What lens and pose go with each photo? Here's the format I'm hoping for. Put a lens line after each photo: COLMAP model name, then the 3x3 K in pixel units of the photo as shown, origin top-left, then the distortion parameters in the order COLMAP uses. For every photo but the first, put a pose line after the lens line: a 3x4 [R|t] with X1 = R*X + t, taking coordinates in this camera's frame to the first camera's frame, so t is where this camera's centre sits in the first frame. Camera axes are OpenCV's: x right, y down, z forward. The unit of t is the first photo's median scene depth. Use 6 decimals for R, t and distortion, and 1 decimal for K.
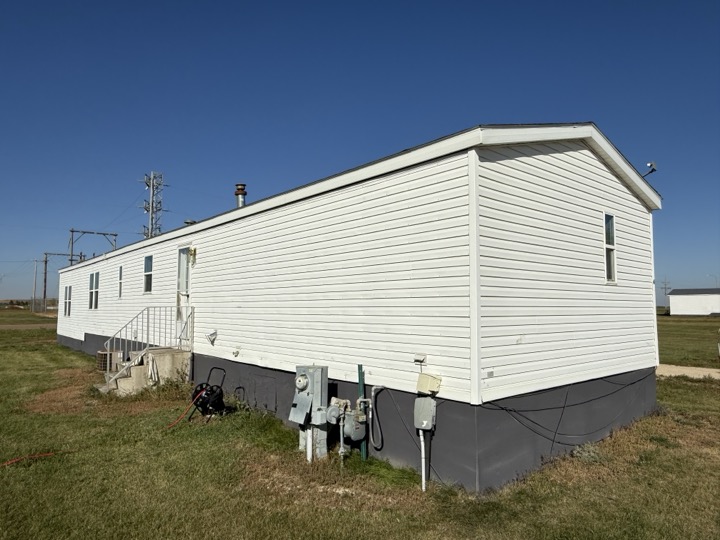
lens RADIAL K [[486.6, 0, 360.0], [0, 486.6, 270.0], [0, 0, 1]] dist [-0.035647, 0.071396]
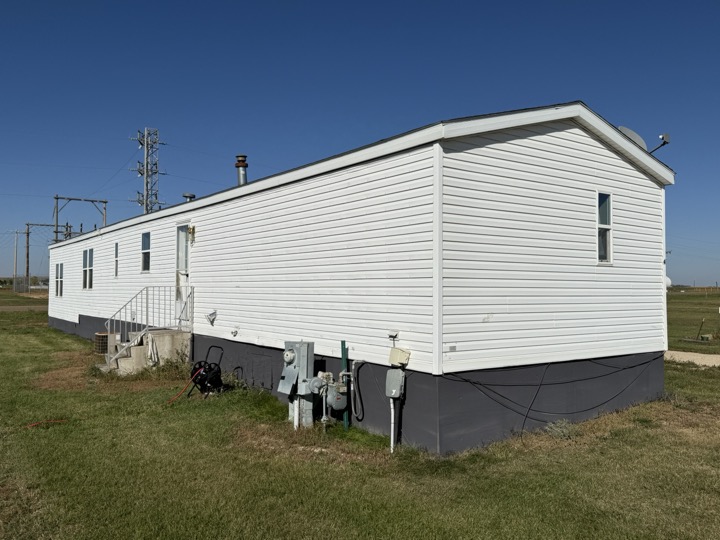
lens RADIAL K [[636.4, 0, 360.0], [0, 636.4, 270.0], [0, 0, 1]] dist [0.141547, -0.256068]
pose [[0.996180, 0.000983, -0.087313, 0.126847], [0.003298, 0.998799, 0.048876, -0.023512], [0.087256, -0.048977, 0.994981, -0.308587]]
